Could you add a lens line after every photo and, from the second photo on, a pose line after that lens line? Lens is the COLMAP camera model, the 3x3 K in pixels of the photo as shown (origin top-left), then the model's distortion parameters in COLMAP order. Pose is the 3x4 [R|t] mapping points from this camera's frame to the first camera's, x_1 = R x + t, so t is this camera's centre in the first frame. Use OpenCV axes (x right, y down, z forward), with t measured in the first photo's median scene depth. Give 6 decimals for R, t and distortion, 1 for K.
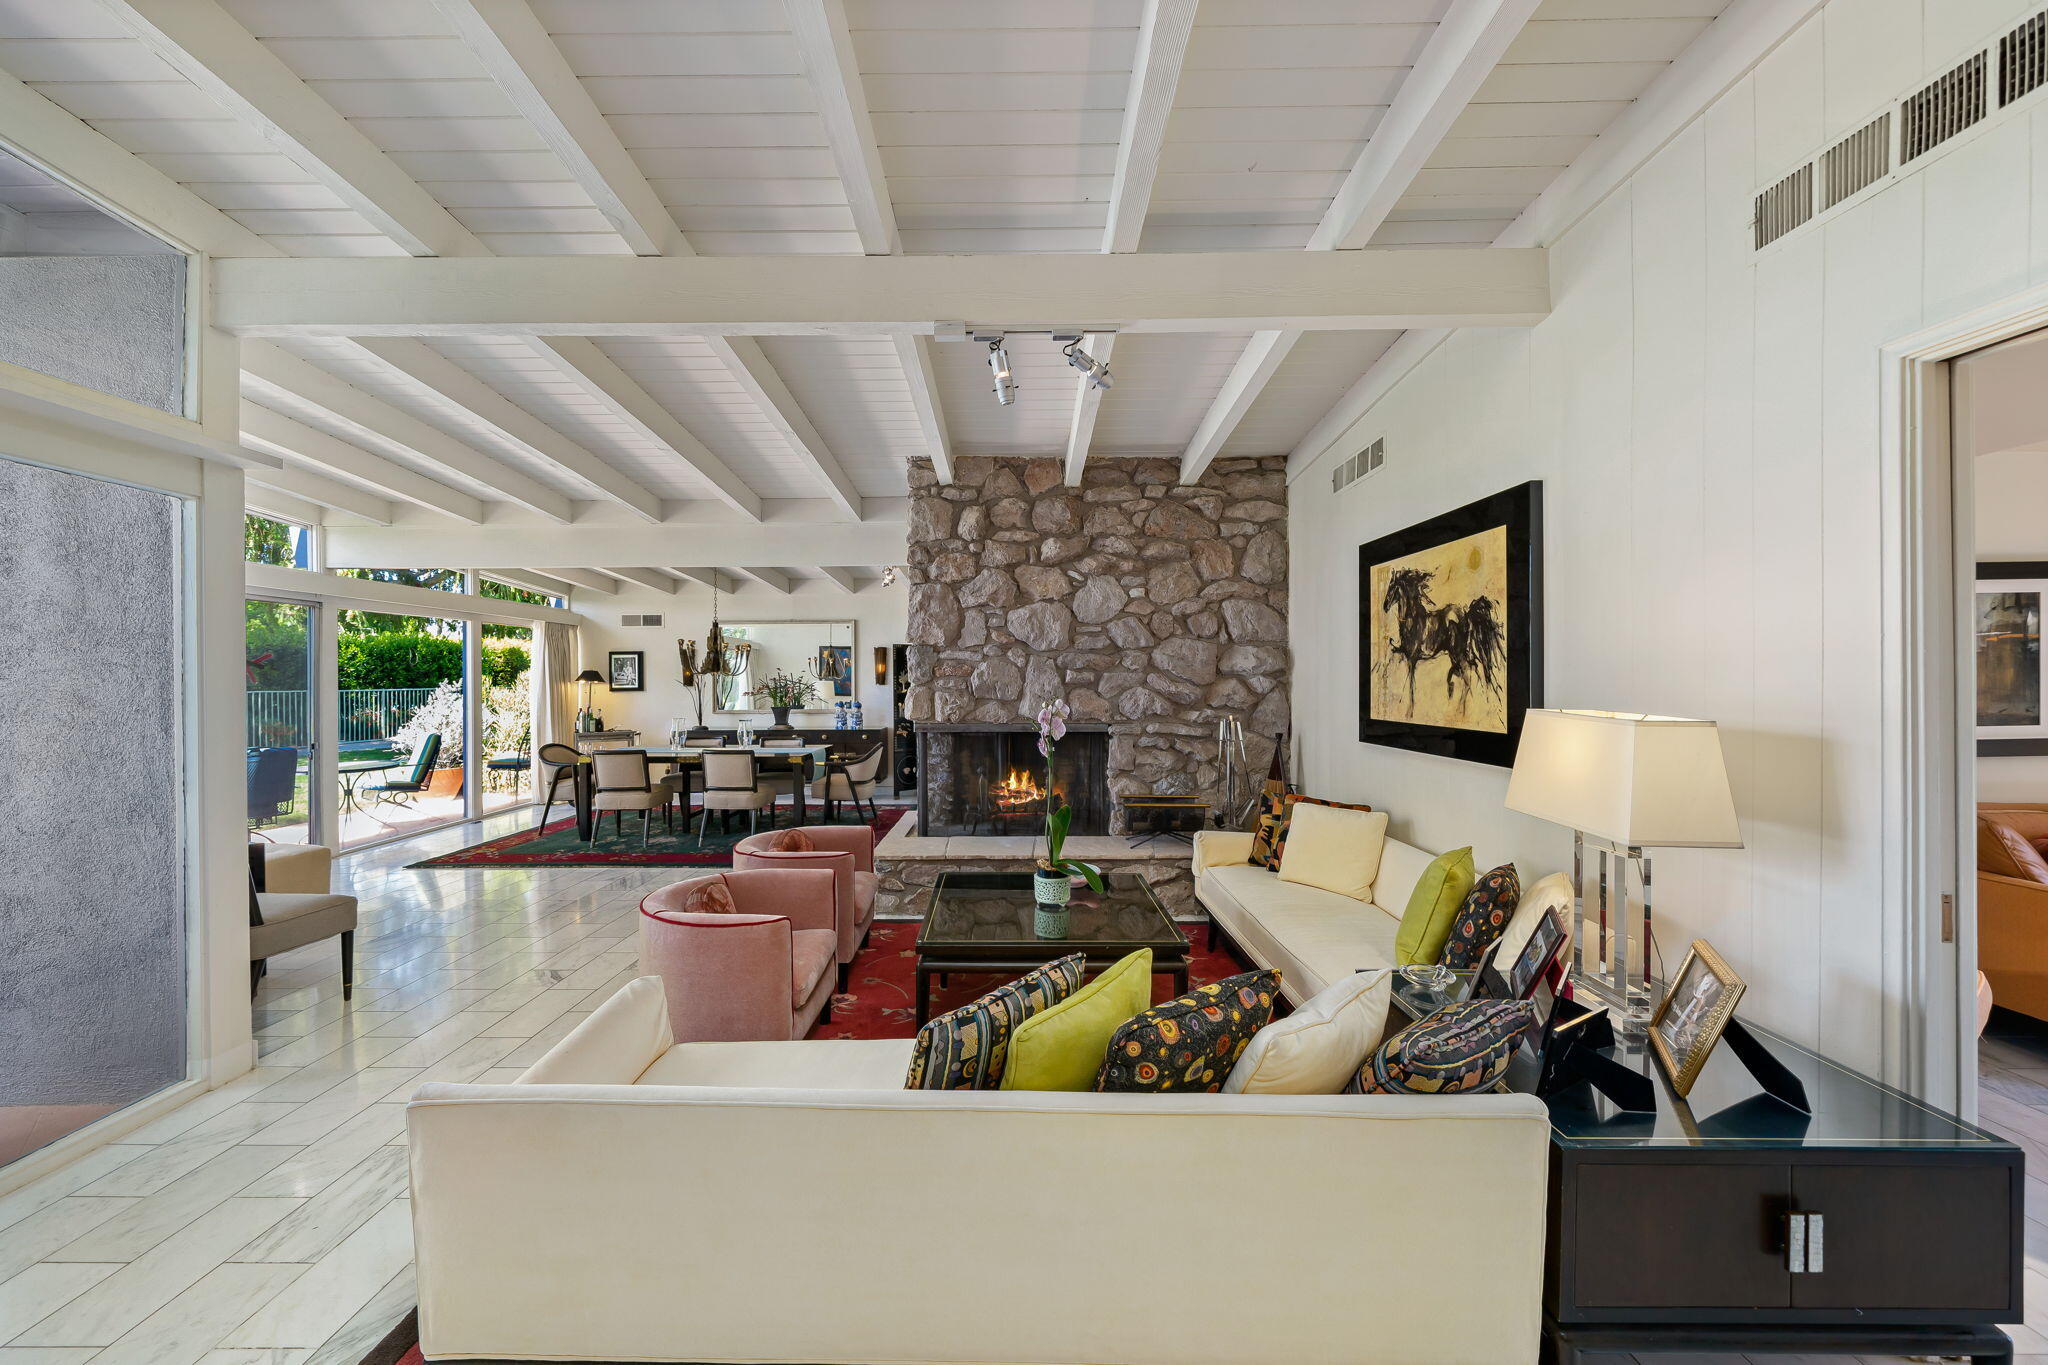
lens RADIAL K [[754.8, 0, 1009.6], [0, 754.8, 682.4], [0, 0, 1]] dist [-0.001446, -0.000131]
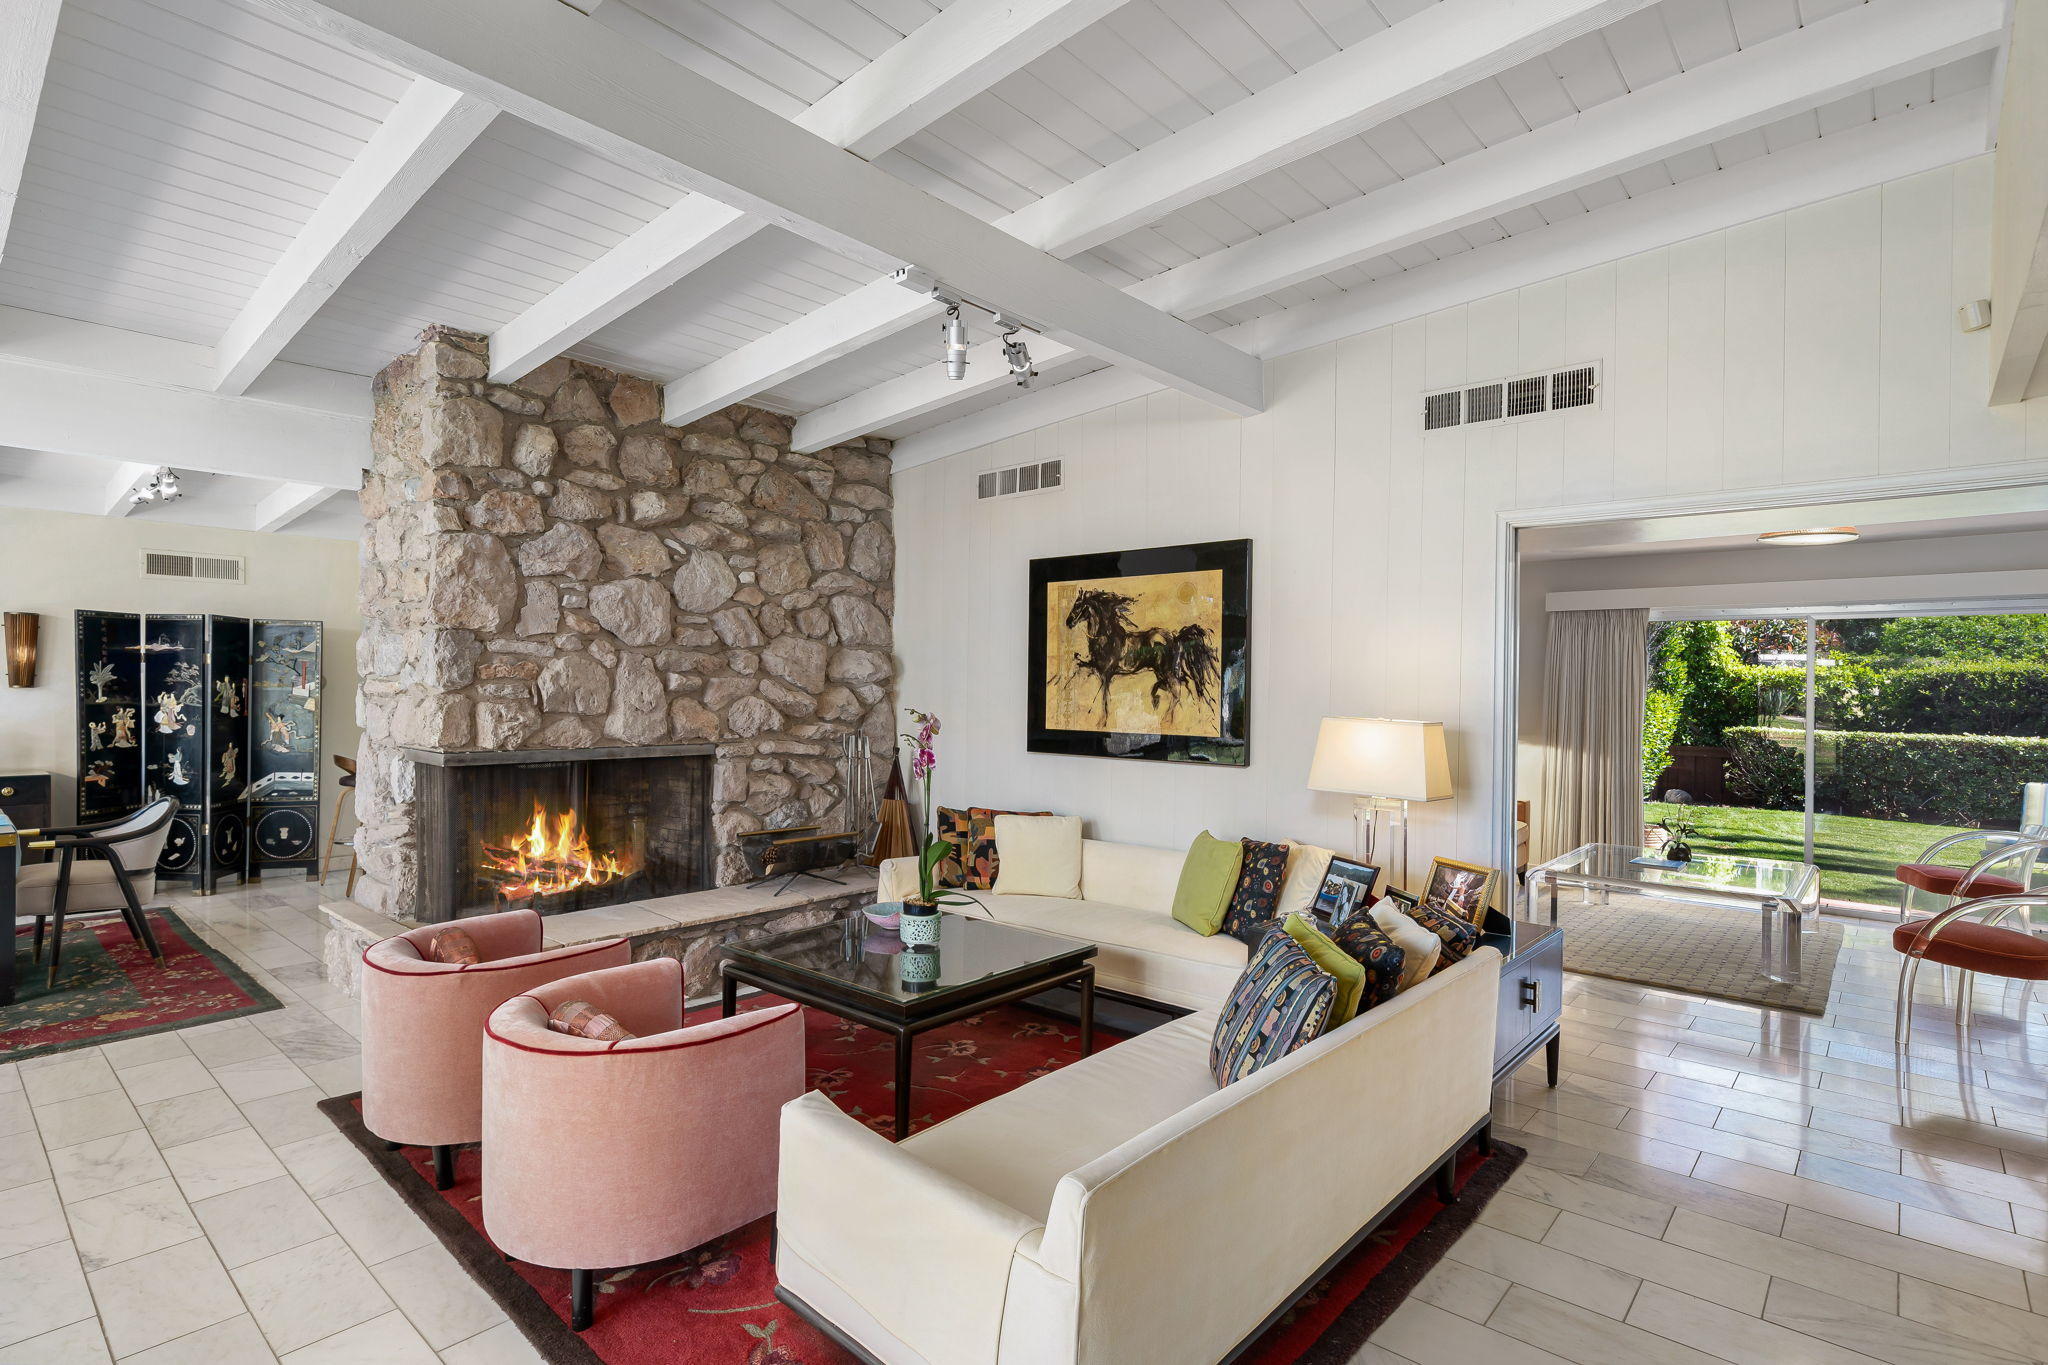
lens RADIAL K [[1012.1, 0, 1026.7], [0, 1012.1, 701.4], [0, 0, 1]] dist [0.001378, 0.000125]
pose [[0.655647, 0.000655, 0.755068, -0.444140], [-0.011351, 0.999895, 0.008988, -0.001548], [-0.754983, -0.014464, 0.655585, 0.081105]]
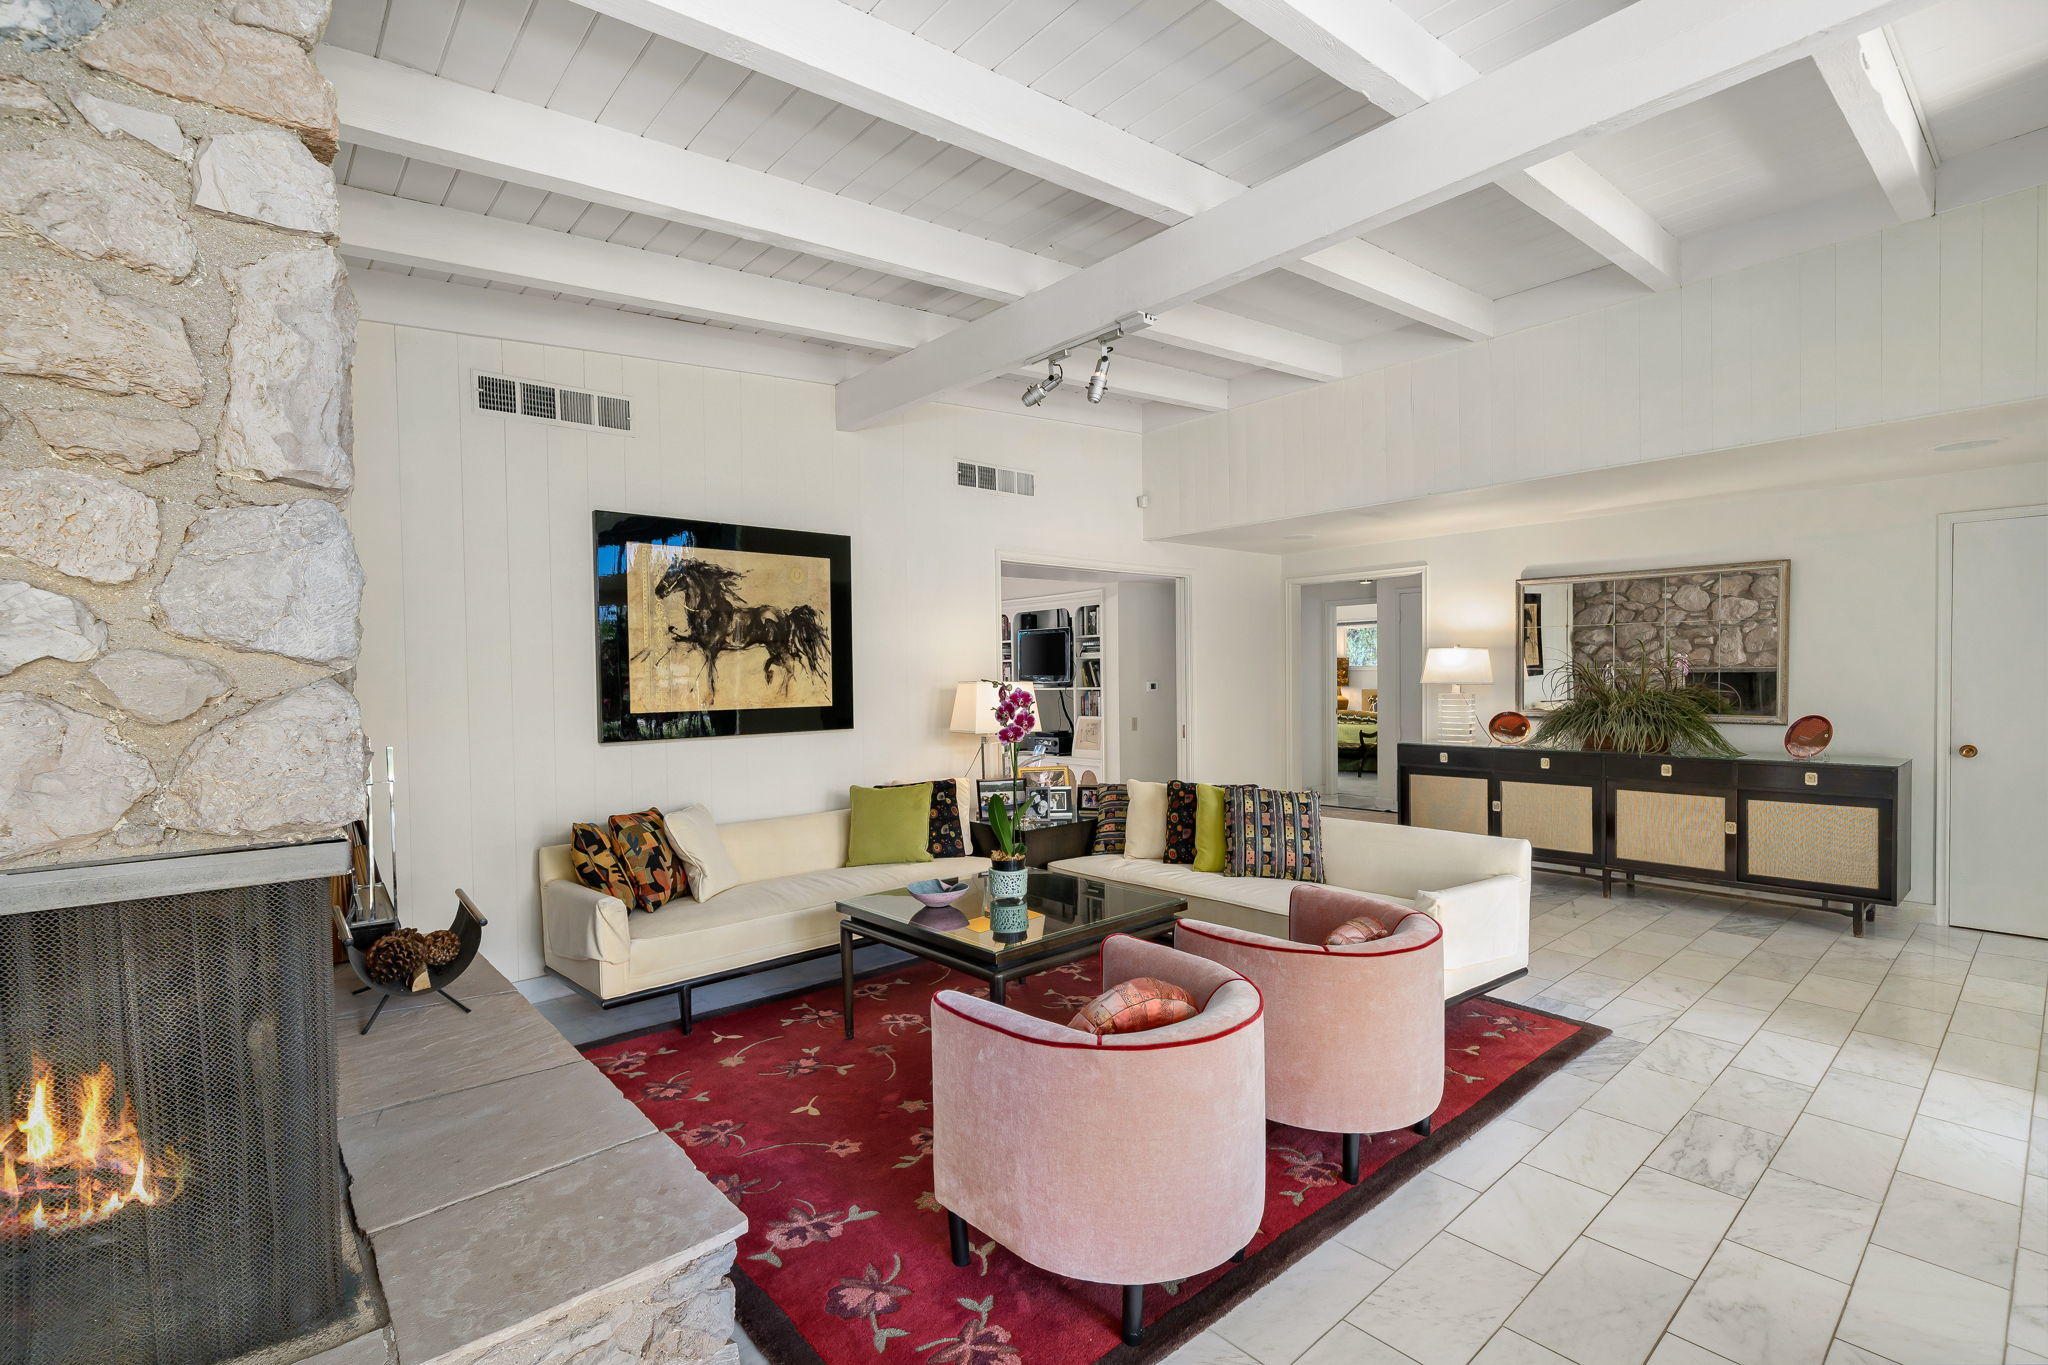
lens RADIAL K [[925.8, 0, 1016.0], [0, 925.8, 689.5], [0, 0, 1]] dist [-0.000221, -0.000052]
pose [[-0.659135, -0.005564, 0.752004, -0.483920], [0.016158, 0.999637, 0.021558, 0.002872], [-0.751851, 0.026360, -0.658806, 1.036139]]
